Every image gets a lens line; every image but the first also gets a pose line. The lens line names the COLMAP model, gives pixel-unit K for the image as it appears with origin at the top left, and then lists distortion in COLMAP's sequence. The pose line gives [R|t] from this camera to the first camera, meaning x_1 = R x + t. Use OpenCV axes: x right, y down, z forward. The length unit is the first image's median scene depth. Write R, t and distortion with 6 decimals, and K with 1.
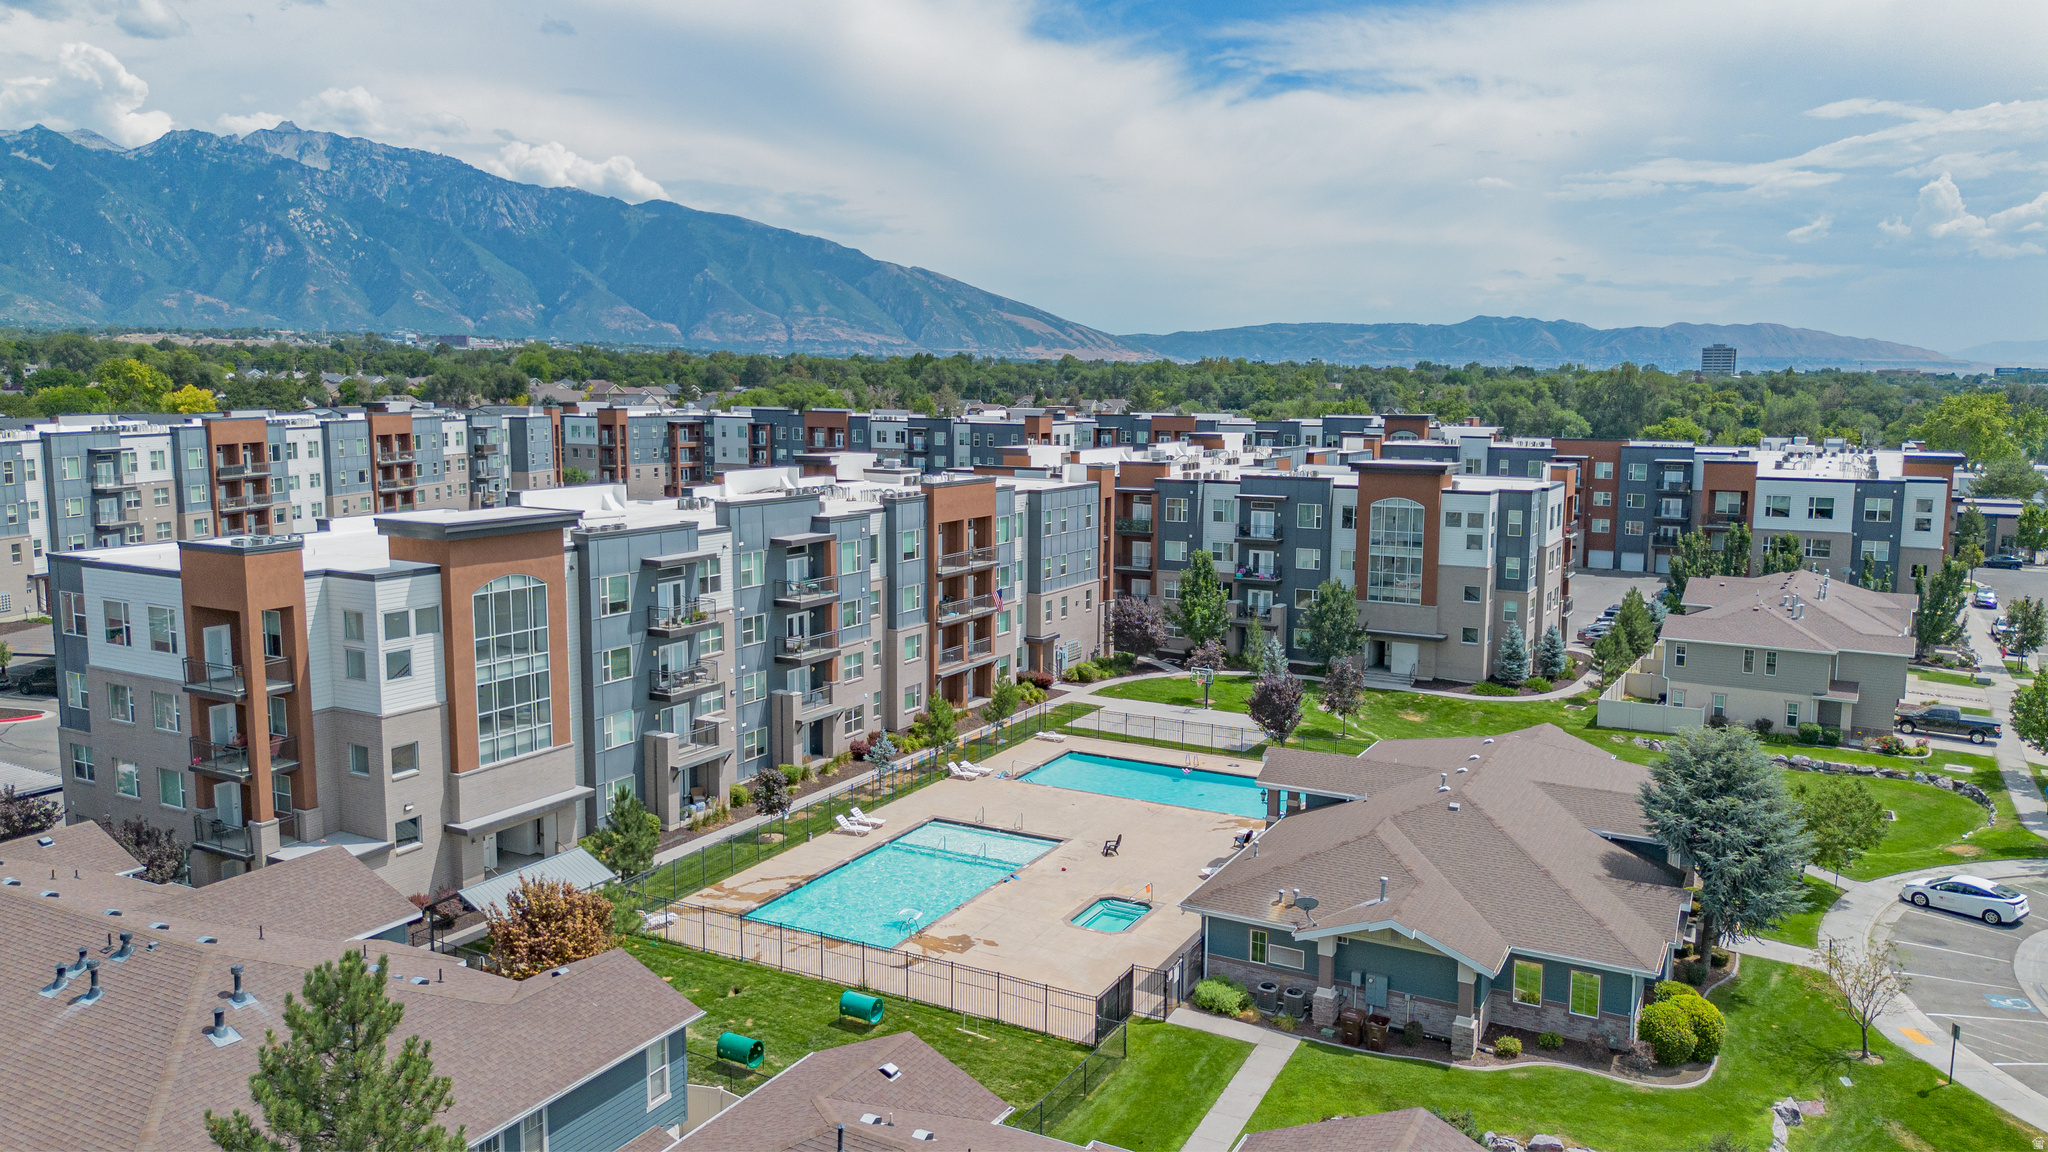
lens RADIAL K [[1456.4, 0, 1028.2], [0, 1456.4, 570.7], [0, 0, 1]] dist [0.076555, -0.081787]
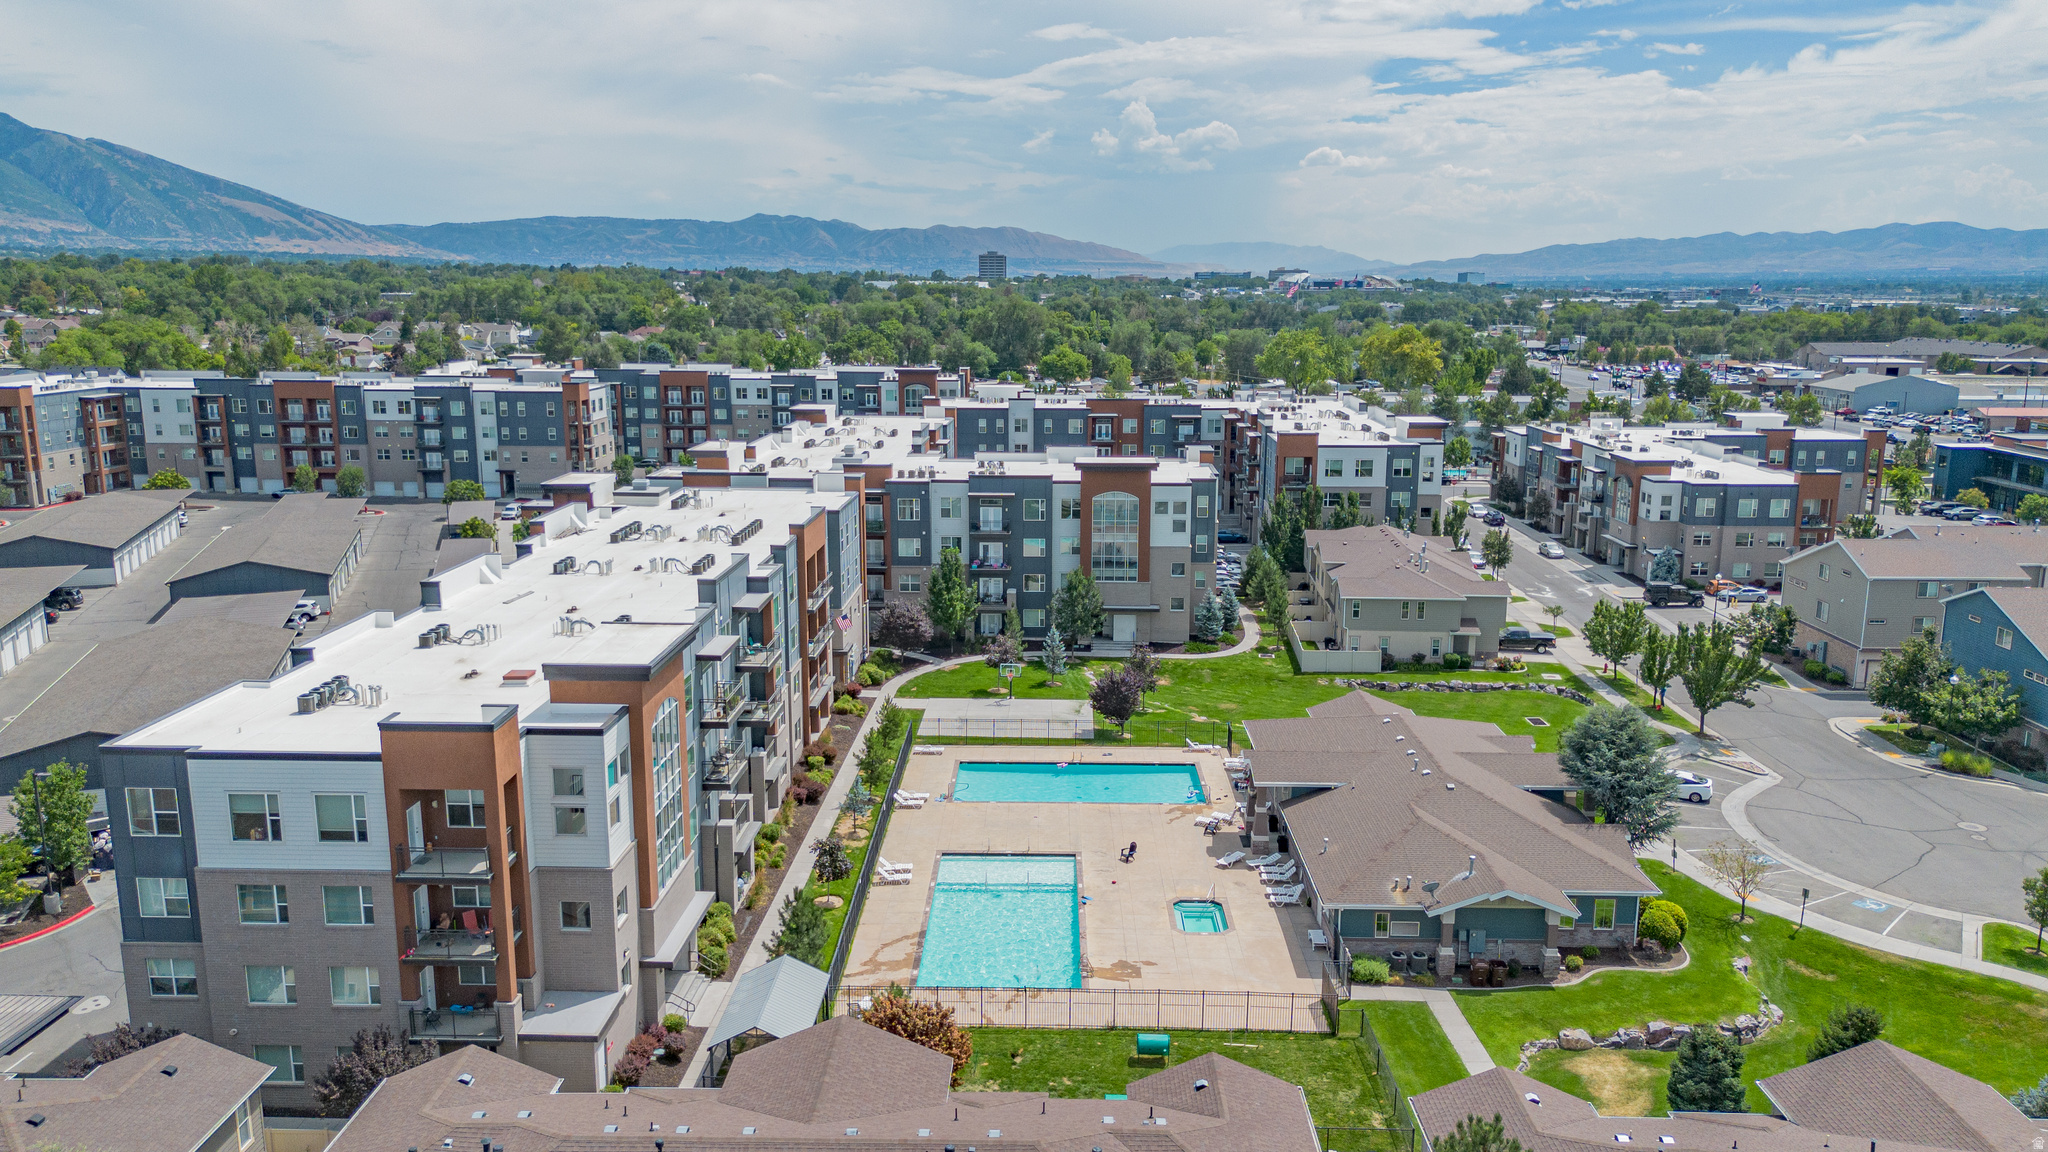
lens RADIAL K [[1456.4, 0, 1028.2], [0, 1456.4, 570.7], [0, 0, 1]] dist [0.076555, -0.081787]
pose [[0.890168, -0.092745, 0.446093, -0.299250], [0.061996, 0.994613, 0.083074, -0.079915], [-0.451395, -0.046294, 0.891123, 0.005851]]
